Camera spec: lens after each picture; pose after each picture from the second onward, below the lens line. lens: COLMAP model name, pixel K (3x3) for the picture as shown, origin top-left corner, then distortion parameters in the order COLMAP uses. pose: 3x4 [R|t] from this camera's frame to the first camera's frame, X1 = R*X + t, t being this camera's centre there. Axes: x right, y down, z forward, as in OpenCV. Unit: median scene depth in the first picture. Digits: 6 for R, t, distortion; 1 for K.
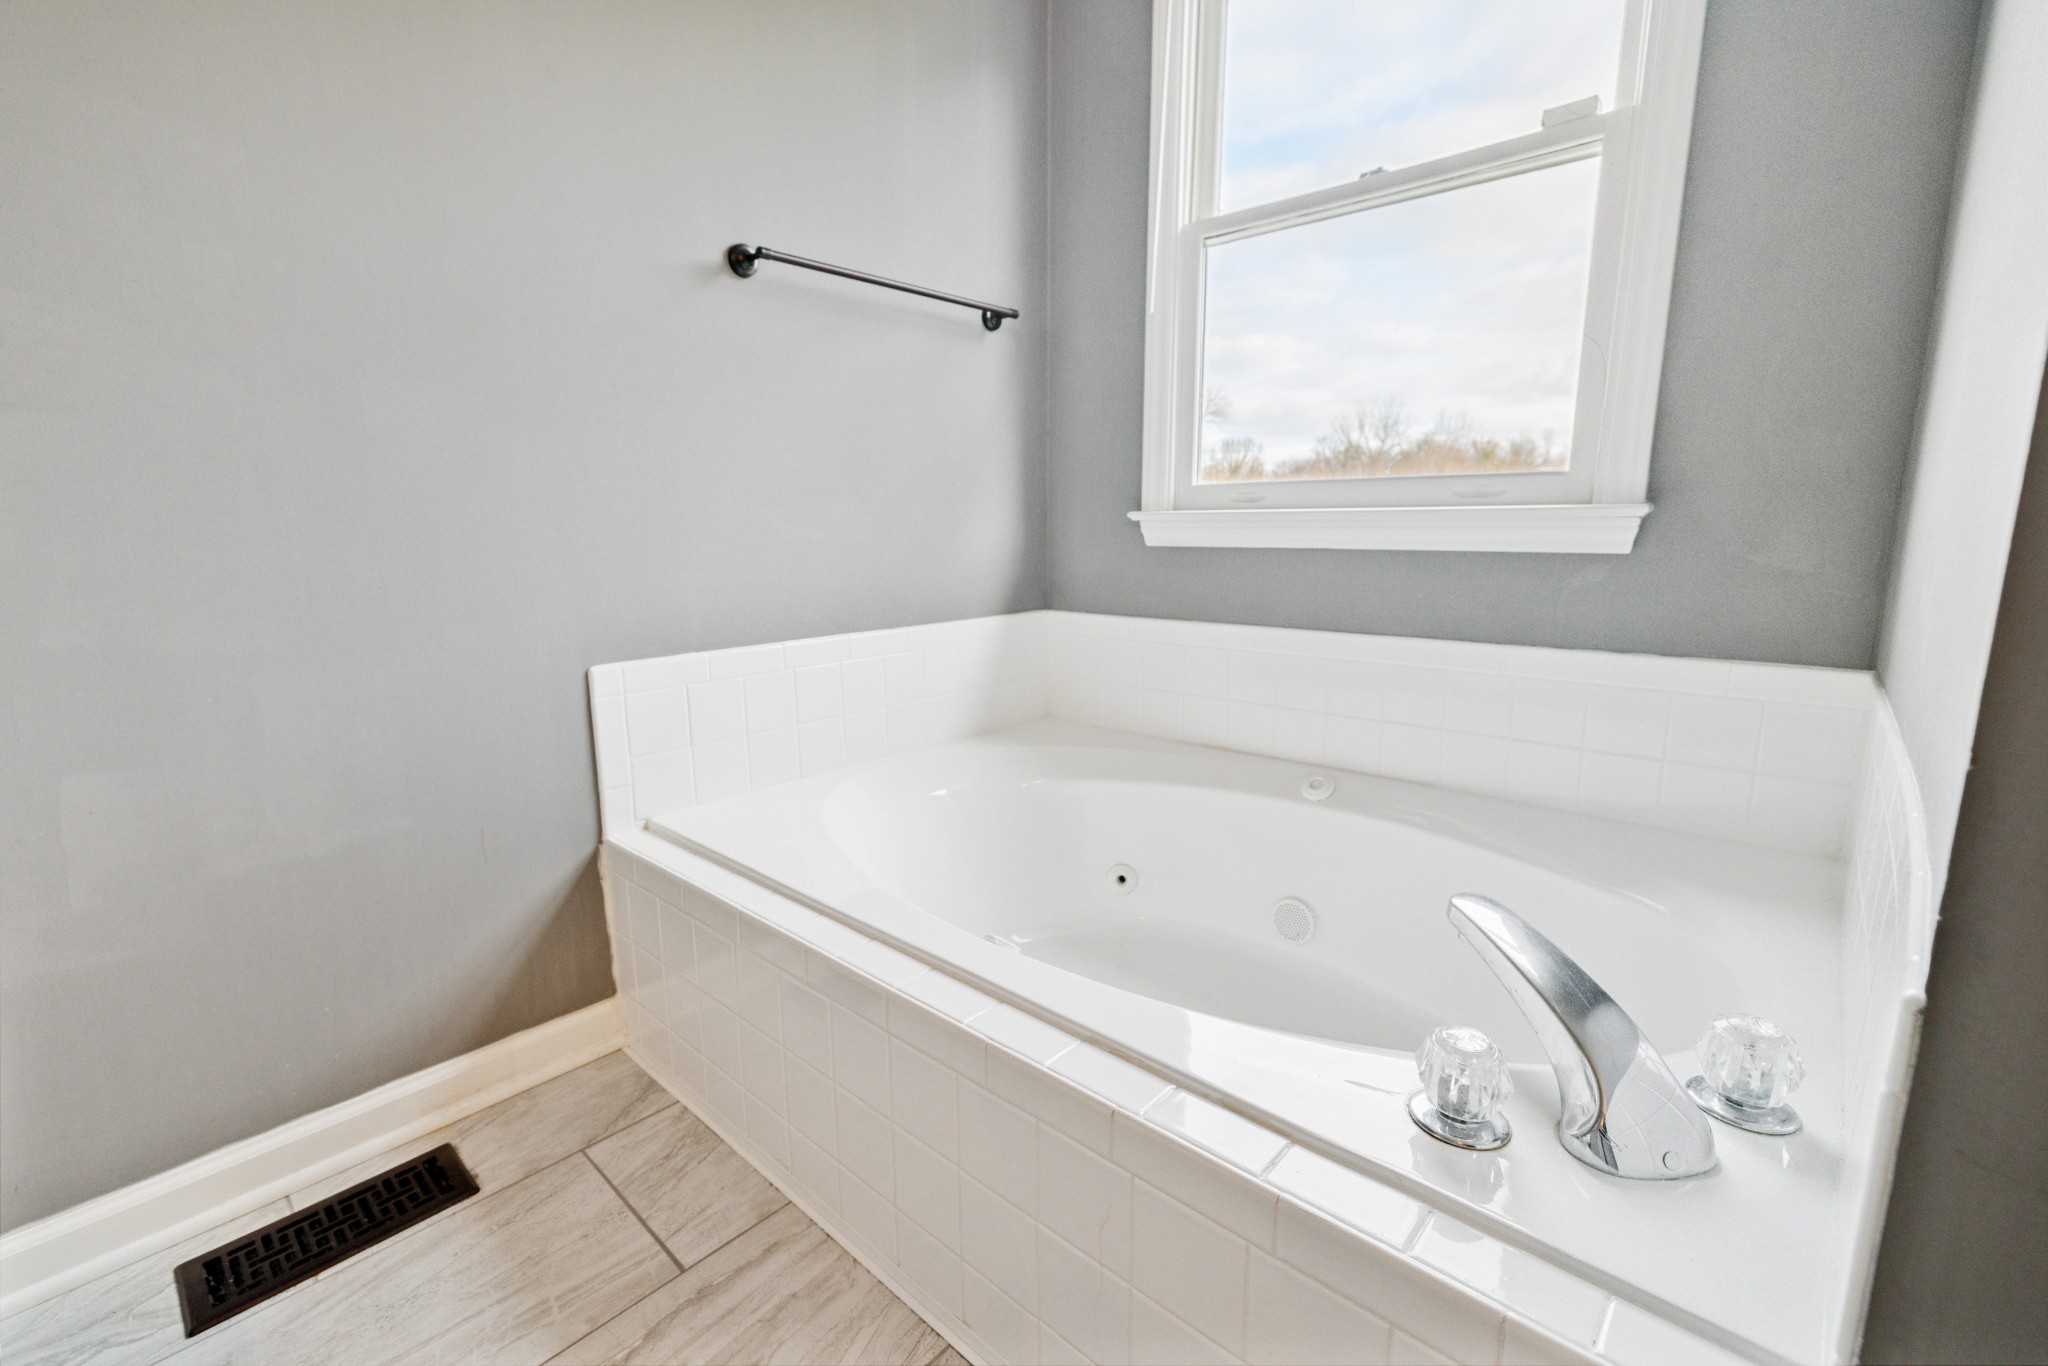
lens RADIAL K [[879.8, 0, 1012.6], [0, 879.8, 676.4], [0, 0, 1]] dist [0.000205, 0.000349]
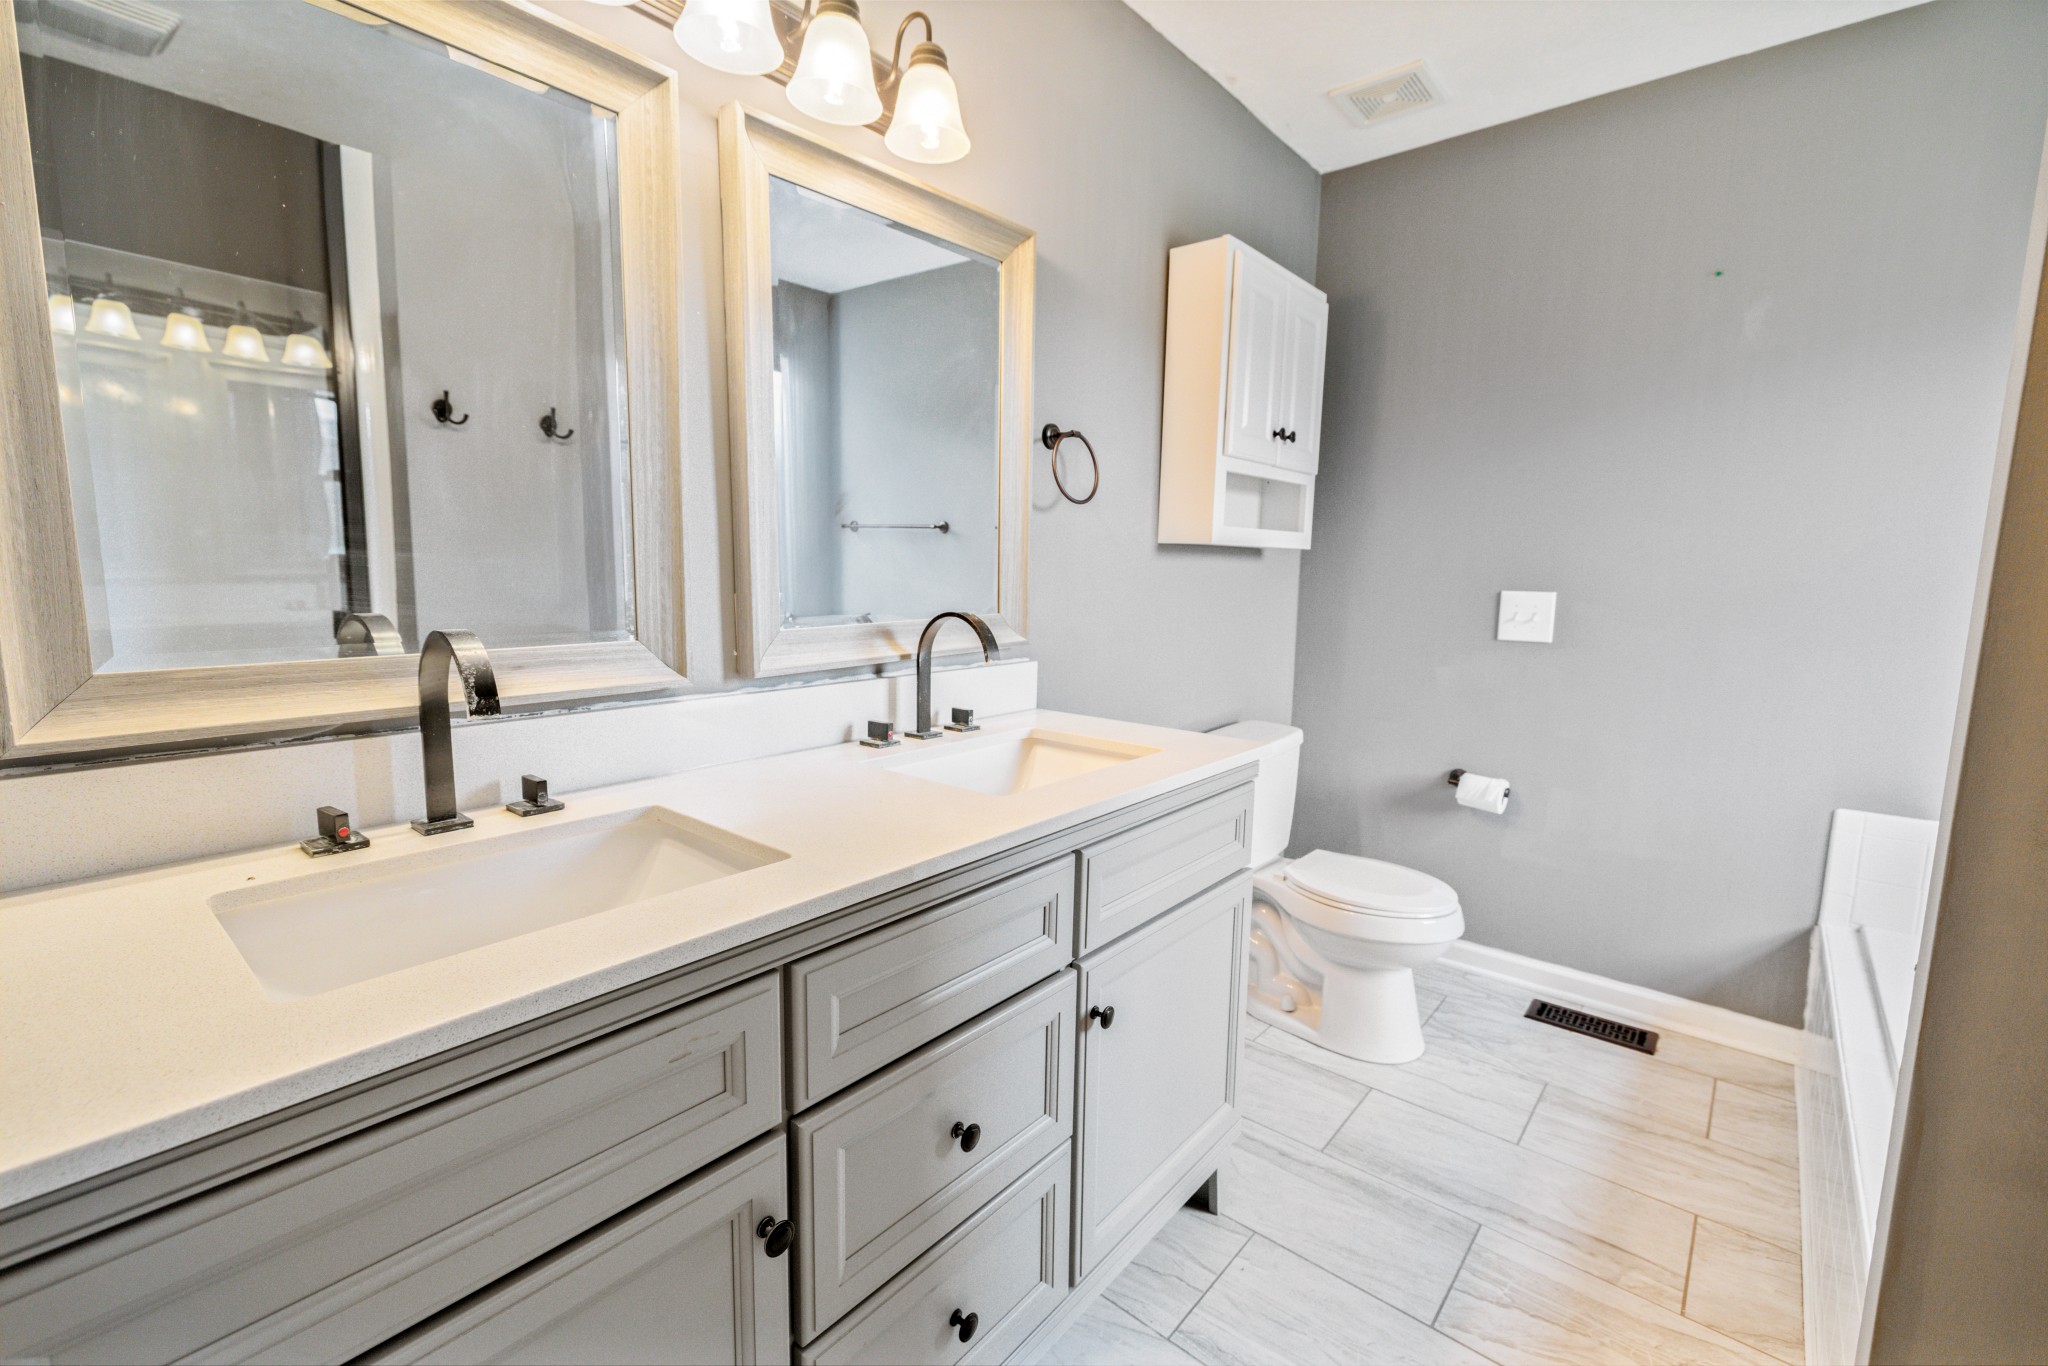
lens RADIAL K [[879.8, 0, 1012.6], [0, 879.8, 676.4], [0, 0, 1]] dist [0.000205, 0.000349]
pose [[0.028081, 0.129485, -0.991184, 1.061975], [-0.191267, 0.973950, 0.121815, -0.165014], [0.981136, 0.186160, 0.052115, -0.566919]]
